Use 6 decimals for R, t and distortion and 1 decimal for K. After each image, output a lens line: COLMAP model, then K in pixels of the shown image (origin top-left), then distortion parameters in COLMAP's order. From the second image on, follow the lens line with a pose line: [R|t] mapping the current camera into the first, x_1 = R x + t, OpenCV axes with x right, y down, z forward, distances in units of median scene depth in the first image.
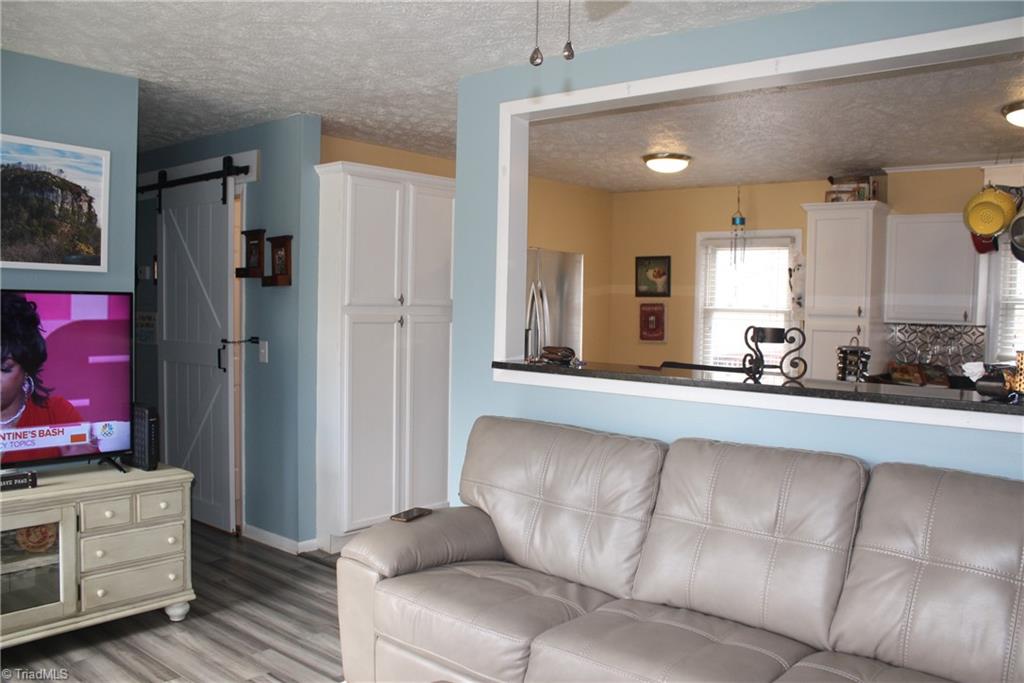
lens RADIAL K [[852.8, 0, 512.0], [0, 852.8, 341.5], [0, 0, 1]] dist [-0.168056, 0.155456]
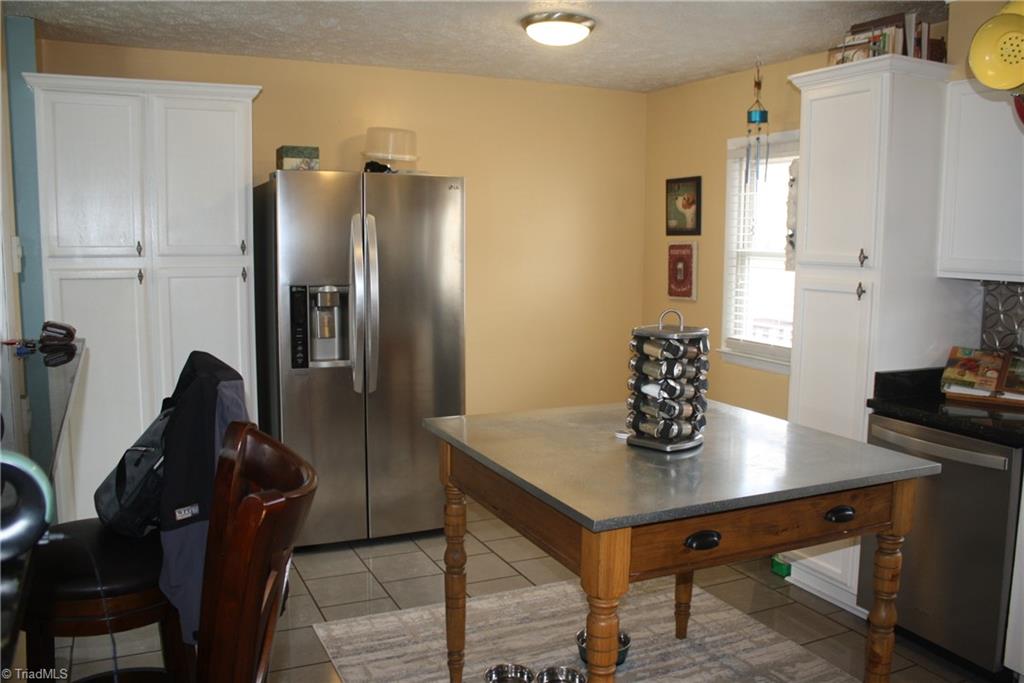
lens RADIAL K [[852.8, 0, 512.0], [0, 852.8, 341.5], [0, 0, 1]] dist [-0.168056, 0.155456]
pose [[0.911325, 0.035248, -0.410177, 0.342112], [-0.006644, 0.997458, 0.070953, -0.013923], [0.411635, -0.061936, 0.909242, 0.306888]]
